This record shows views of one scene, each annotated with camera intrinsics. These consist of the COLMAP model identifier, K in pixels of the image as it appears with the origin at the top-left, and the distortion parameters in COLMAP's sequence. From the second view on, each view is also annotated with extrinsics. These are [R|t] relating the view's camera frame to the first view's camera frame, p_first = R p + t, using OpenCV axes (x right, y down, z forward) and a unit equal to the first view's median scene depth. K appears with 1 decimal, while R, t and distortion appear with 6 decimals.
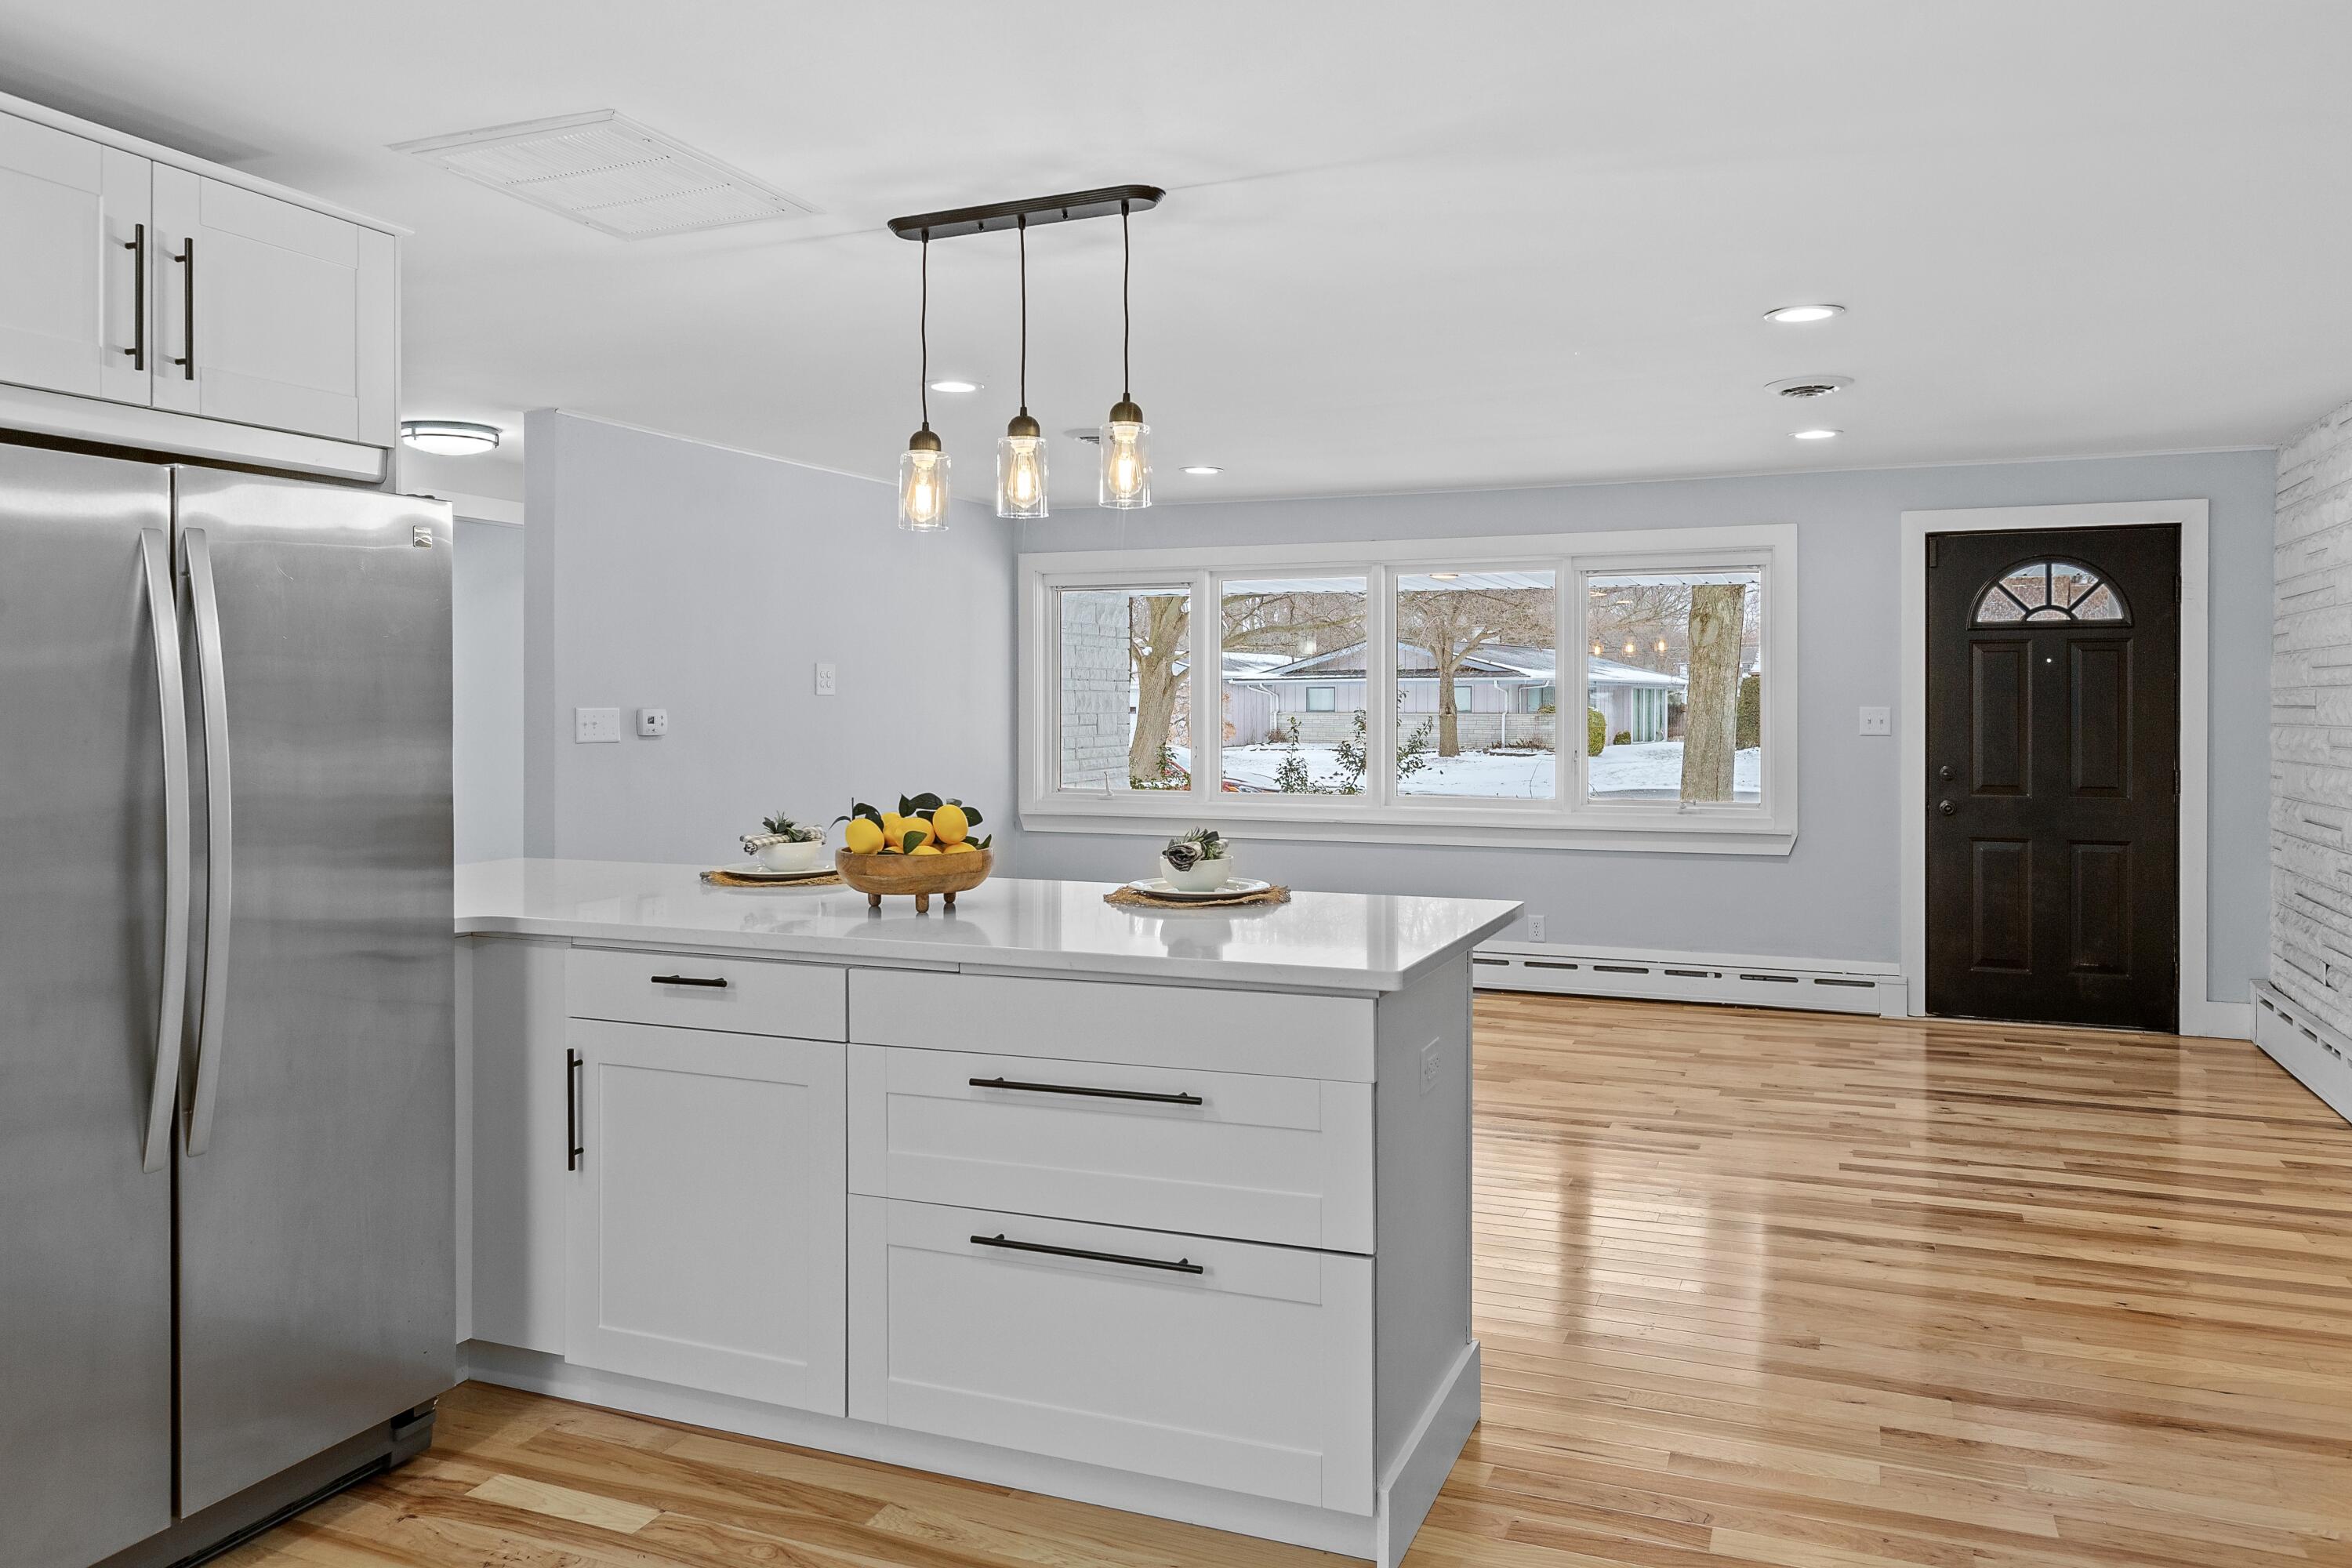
lens RADIAL K [[1660.9, 0, 1173.4], [0, 1660.9, 742.8], [0, 0, 1]] dist [-0.010504, -0.005506]
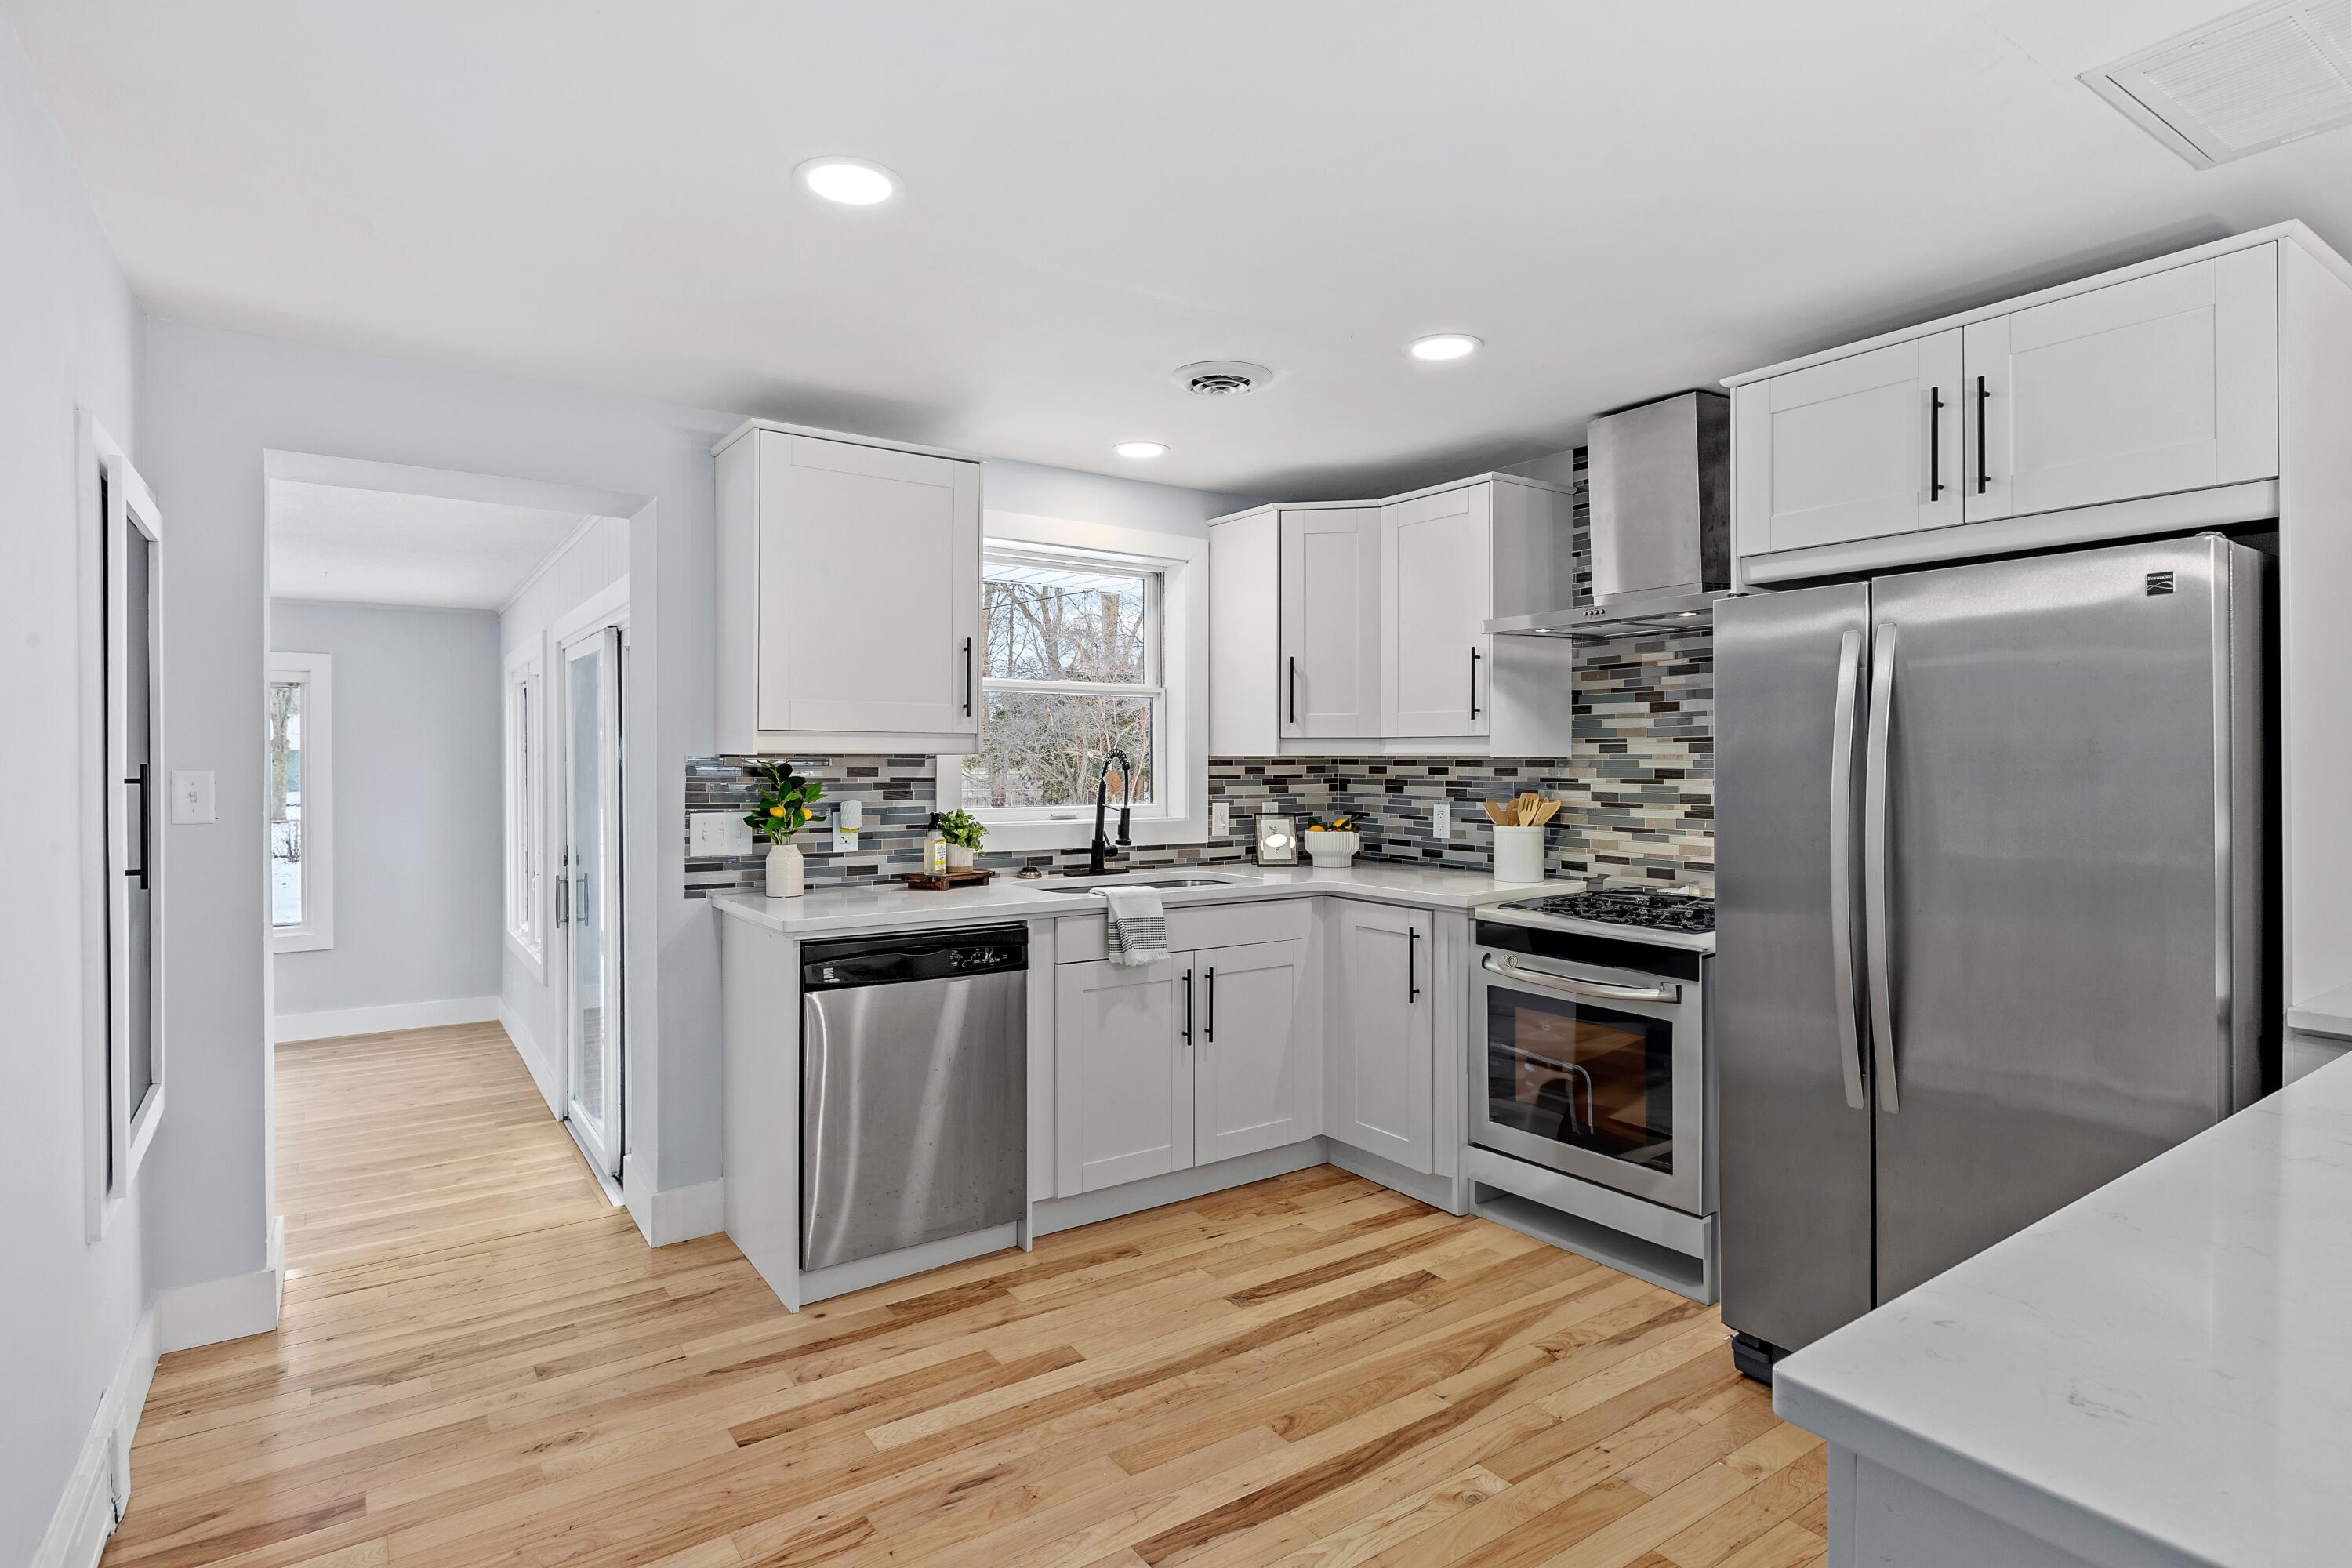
lens RADIAL K [[1208.7, 0, 1176.0], [0, 1208.7, 784.0], [0, 0, 1]] dist [0.001122, 0.000096]
pose [[-0.548952, 0.016417, -0.835693, 0.186725], [-0.018715, 0.999315, 0.031925, -0.008863], [0.835644, 0.033165, -0.548269, 0.391320]]
